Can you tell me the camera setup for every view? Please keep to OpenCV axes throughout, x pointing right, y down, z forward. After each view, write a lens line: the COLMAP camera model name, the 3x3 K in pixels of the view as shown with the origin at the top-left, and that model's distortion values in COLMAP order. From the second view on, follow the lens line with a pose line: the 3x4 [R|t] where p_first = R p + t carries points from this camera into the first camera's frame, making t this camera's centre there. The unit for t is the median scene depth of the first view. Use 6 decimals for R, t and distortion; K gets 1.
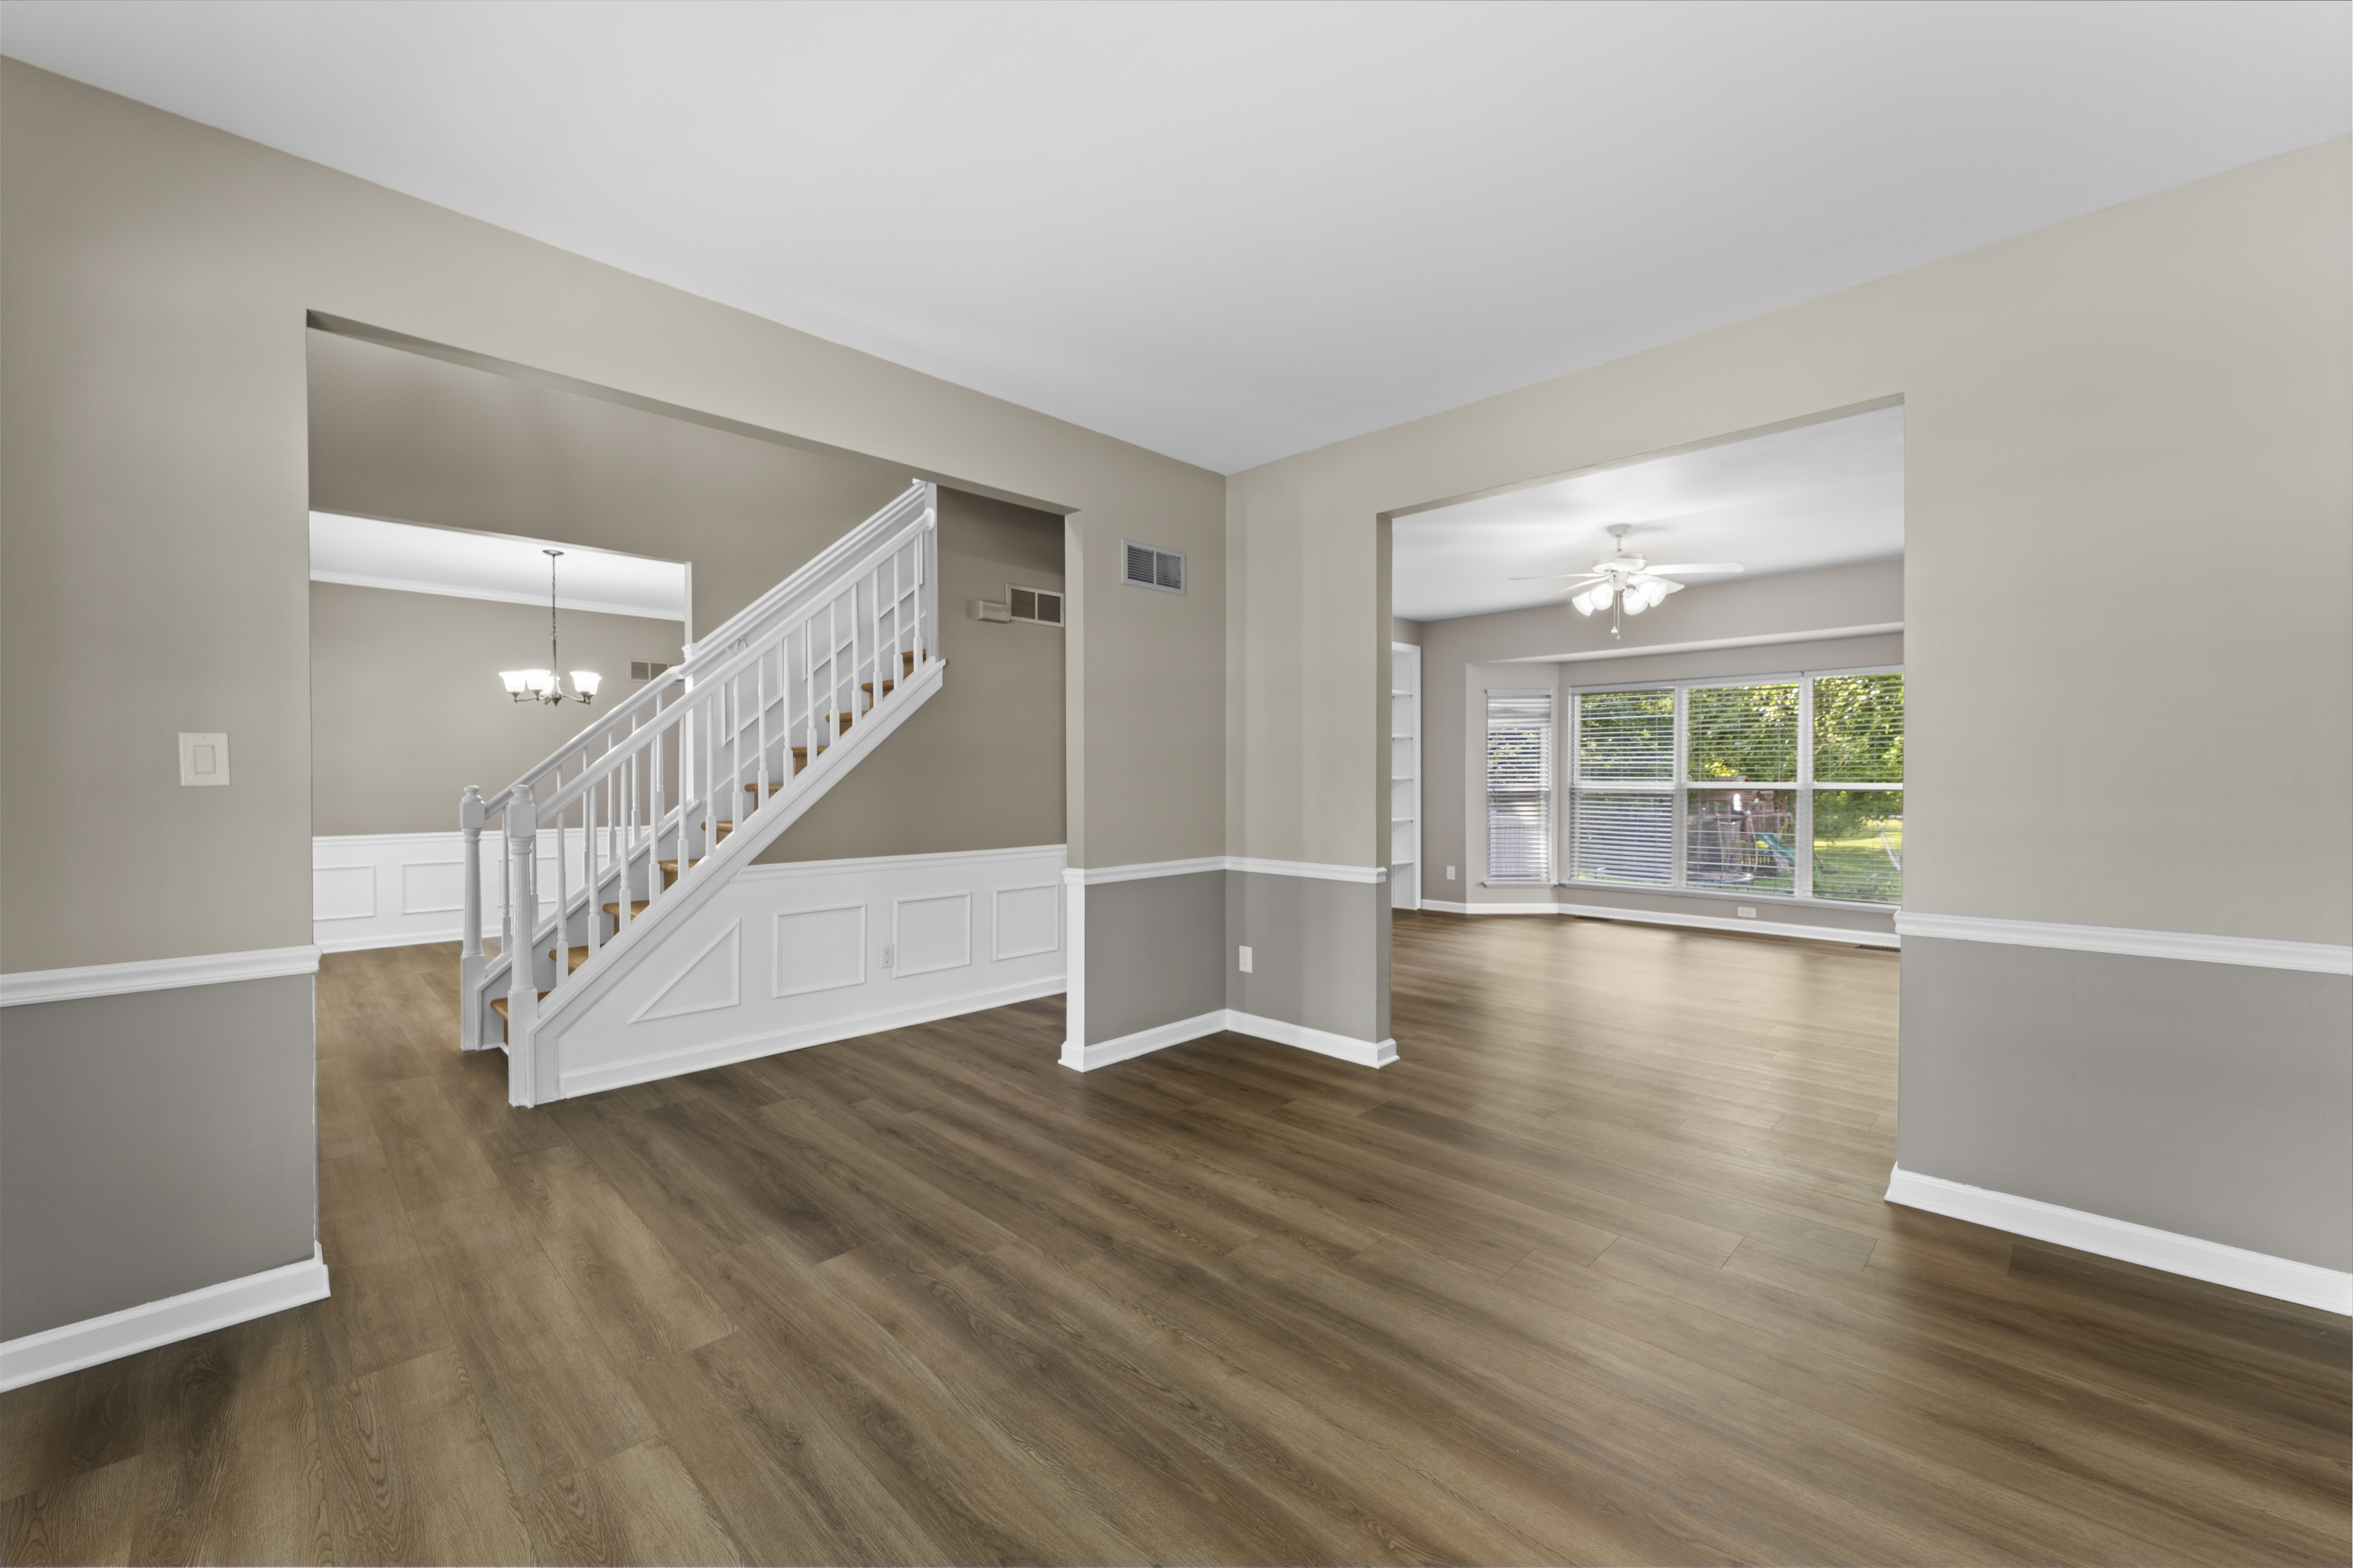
lens RADIAL K [[942.8, 0, 1160.3], [0, 942.8, 784.6], [0, 0, 1]] dist [0.002268, -0.000012]
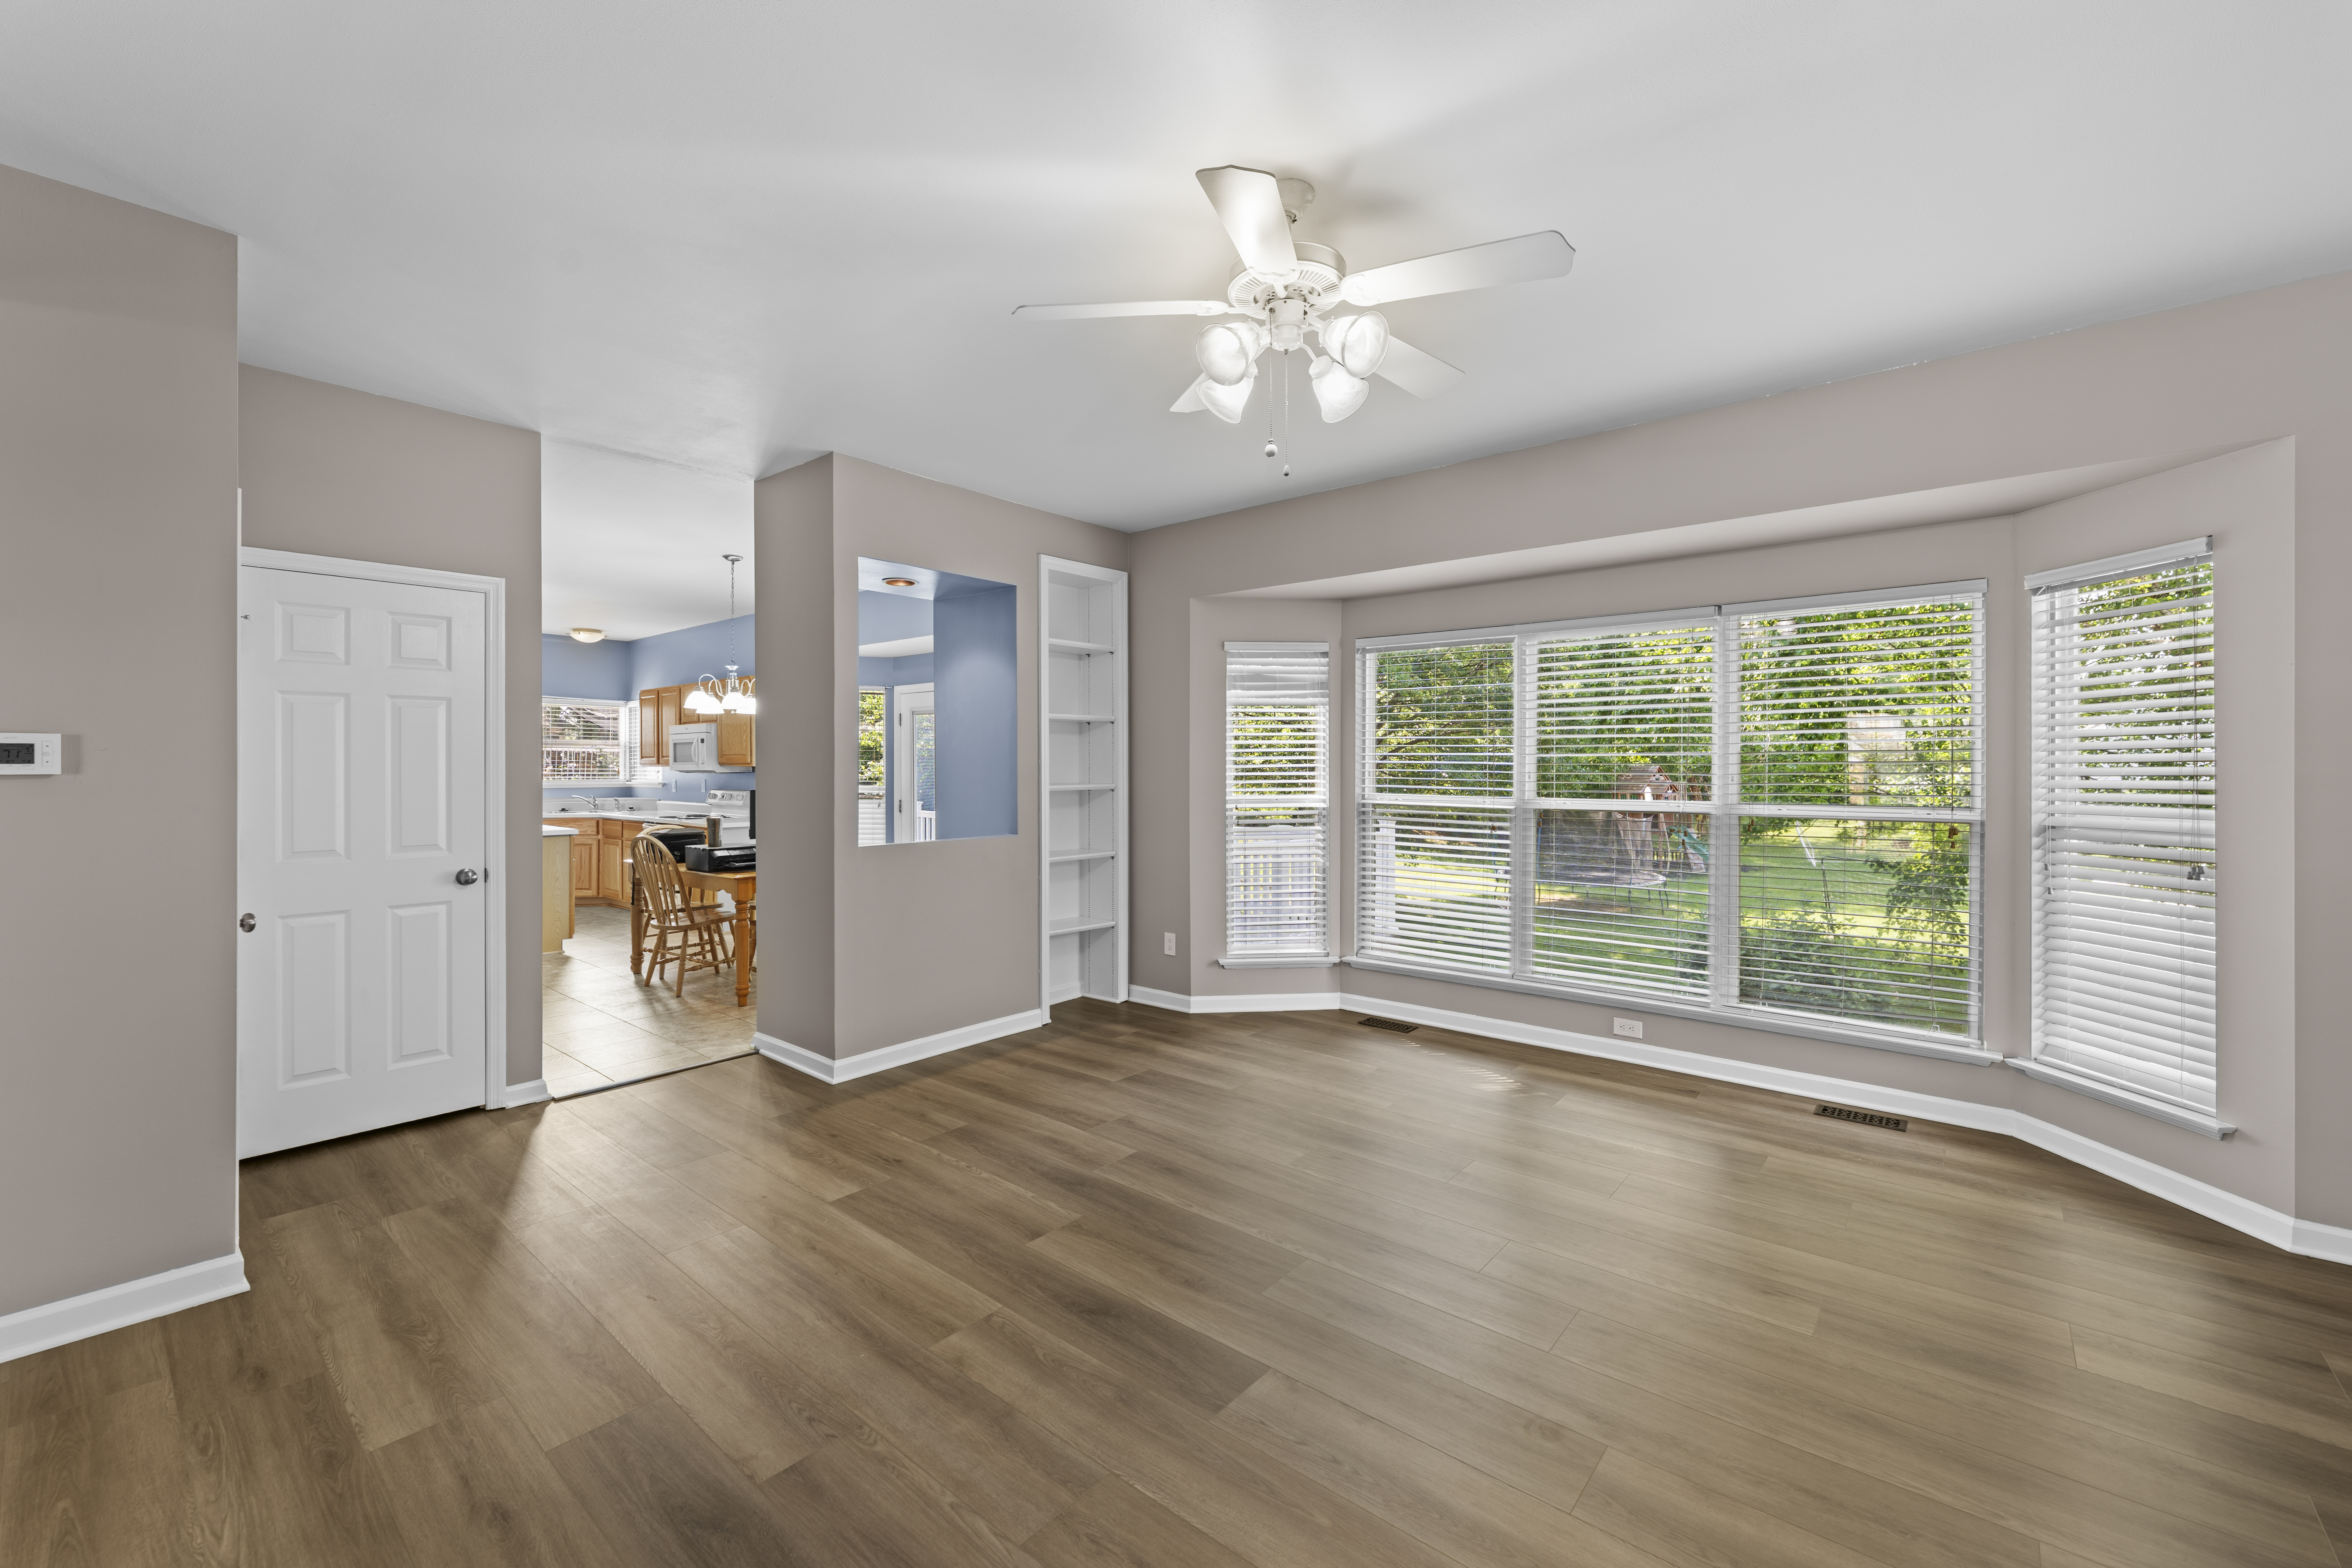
lens RADIAL K [[942.3, 0, 1191.5], [0, 942.3, 767.8], [0, 0, 1]] dist [0.002268, -0.000012]
pose [[0.995923, 0.001435, 0.090199, 0.308133], [-0.001370, 0.999999, -0.000784, -0.021794], [-0.090200, 0.000657, 0.995923, 0.457677]]
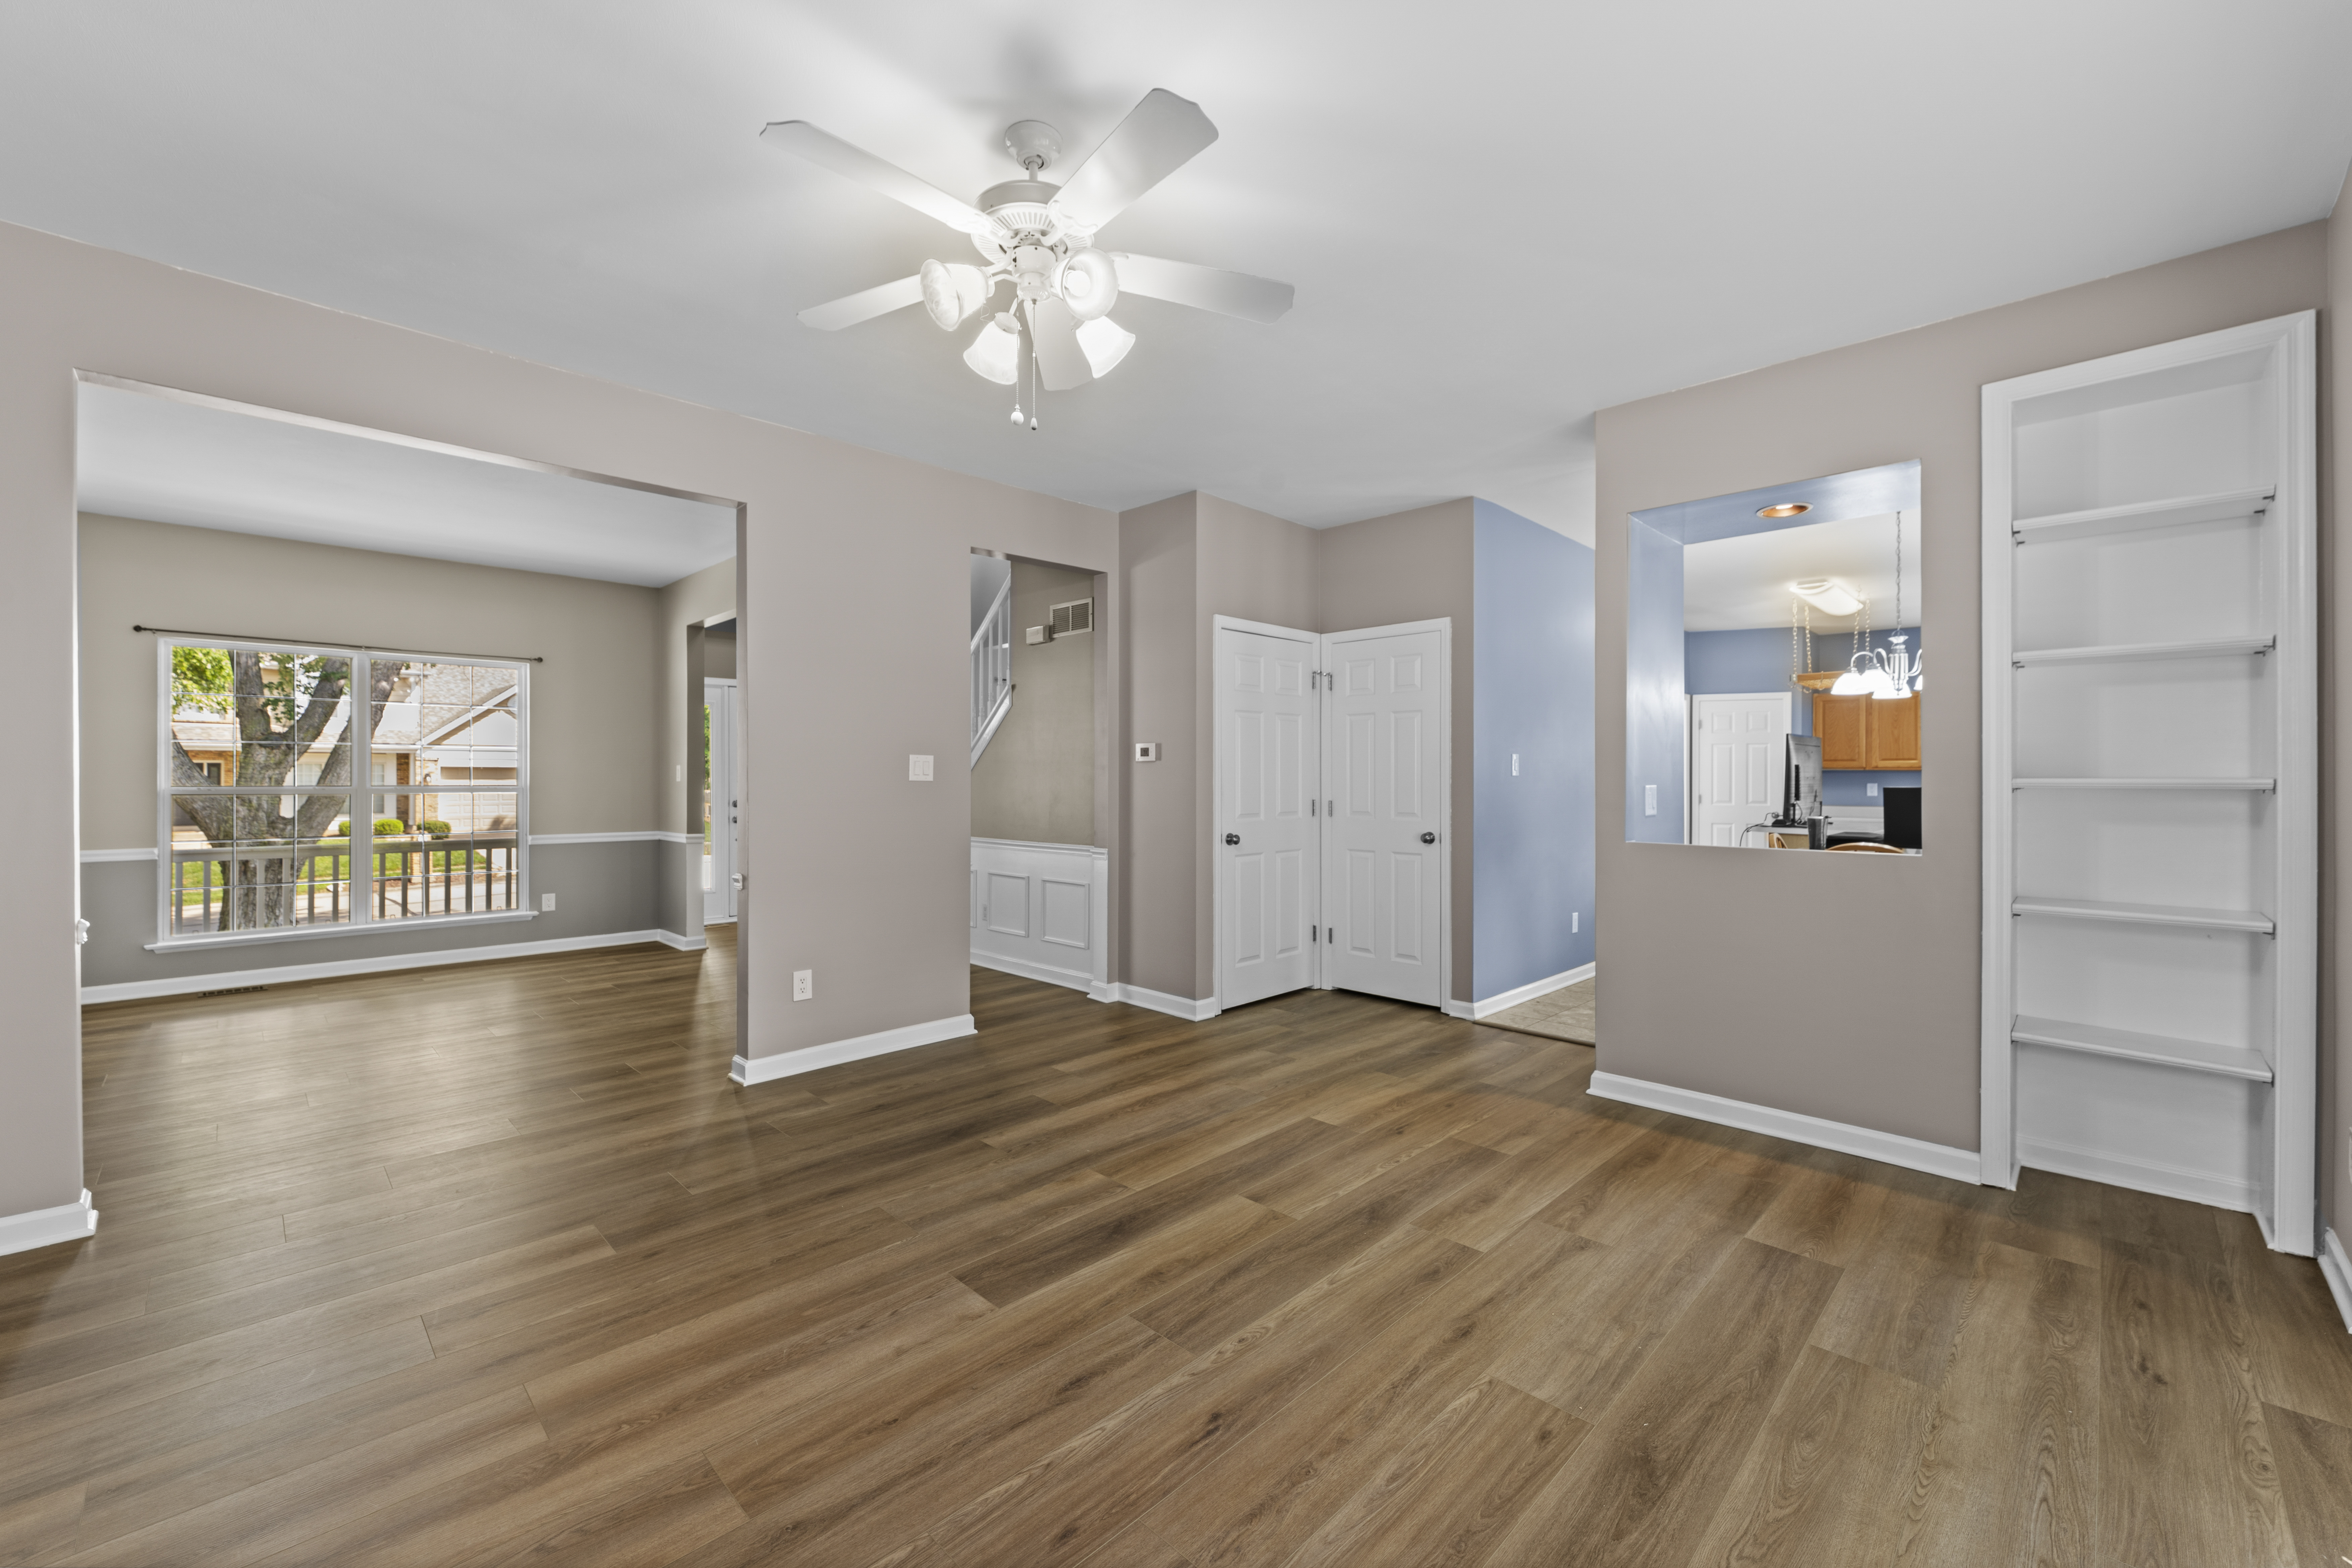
lens RADIAL K [[942.3, 0, 1182.6], [0, 942.3, 783.3], [0, 0, 1]] dist [0.002268, -0.000012]
pose [[0.008824, 0.006803, -0.999938, 0.679135], [-0.005080, 0.999964, 0.006758, -0.007391], [0.999948, 0.005020, 0.008858, 0.817534]]
